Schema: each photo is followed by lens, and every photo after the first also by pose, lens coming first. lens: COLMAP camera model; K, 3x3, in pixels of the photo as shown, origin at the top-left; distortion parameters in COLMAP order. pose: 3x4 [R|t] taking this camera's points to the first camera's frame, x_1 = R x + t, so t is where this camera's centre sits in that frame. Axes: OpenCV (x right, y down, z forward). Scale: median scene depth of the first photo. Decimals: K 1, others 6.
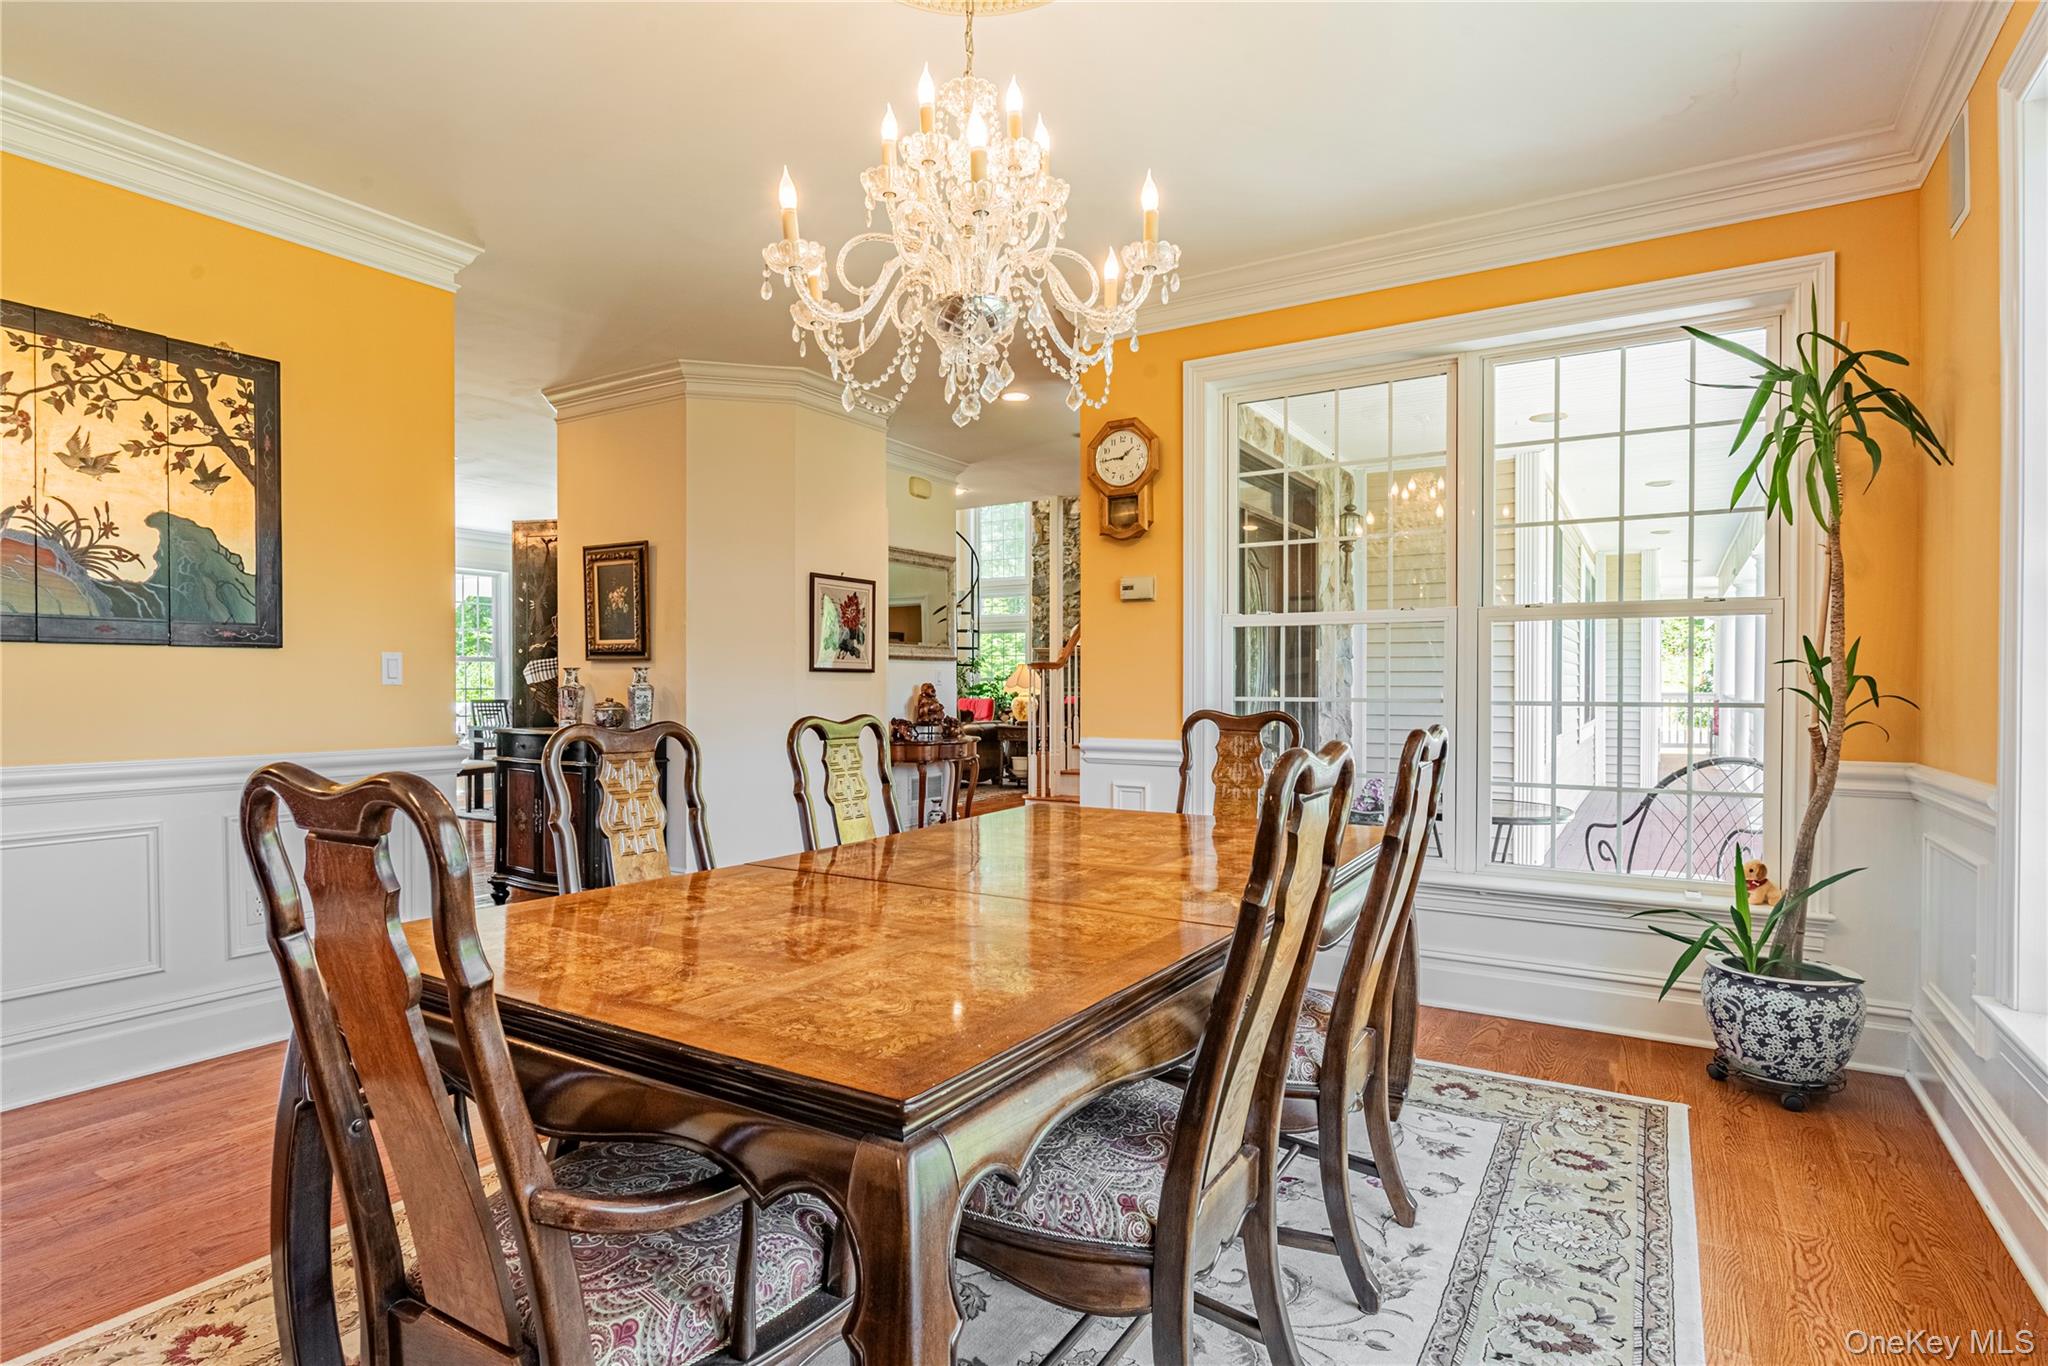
lens RADIAL K [[1052.0, 0, 1015.2], [0, 1052.0, 683.2], [0, 0, 1]] dist [-0.002345, -0.001408]
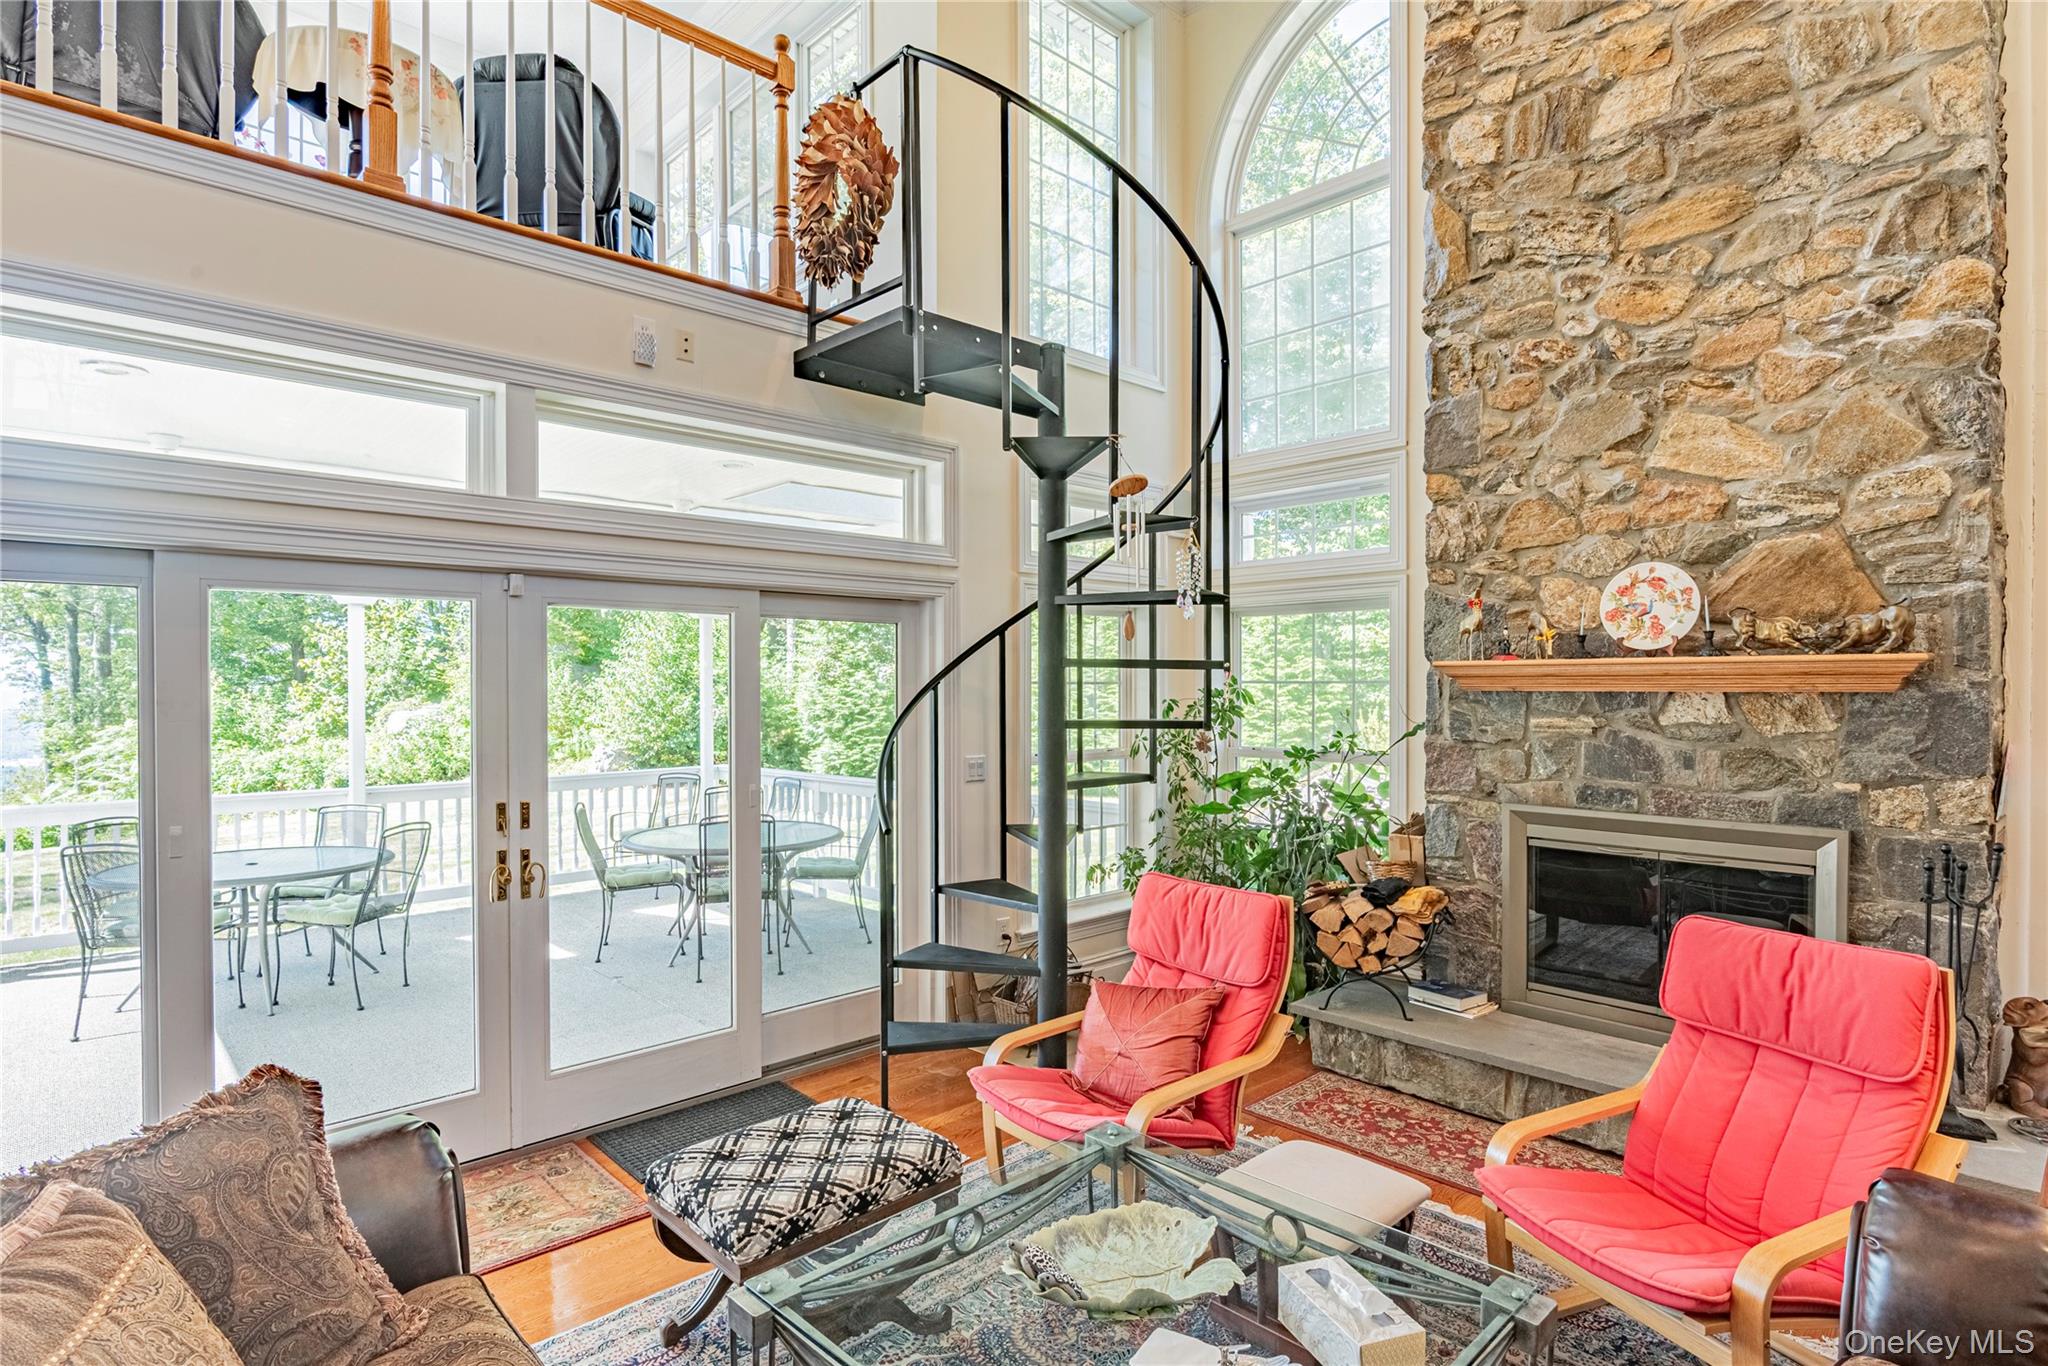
lens RADIAL K [[1052.0, 0, 1021.1], [0, 1052.0, 690.3], [0, 0, 1]] dist [-0.002345, -0.001408]
pose [[0.968251, -0.002310, -0.249970, -0.021296], [0.002018, 0.999997, -0.001426, -0.029726], [0.249972, 0.000876, 0.968253, 0.827696]]
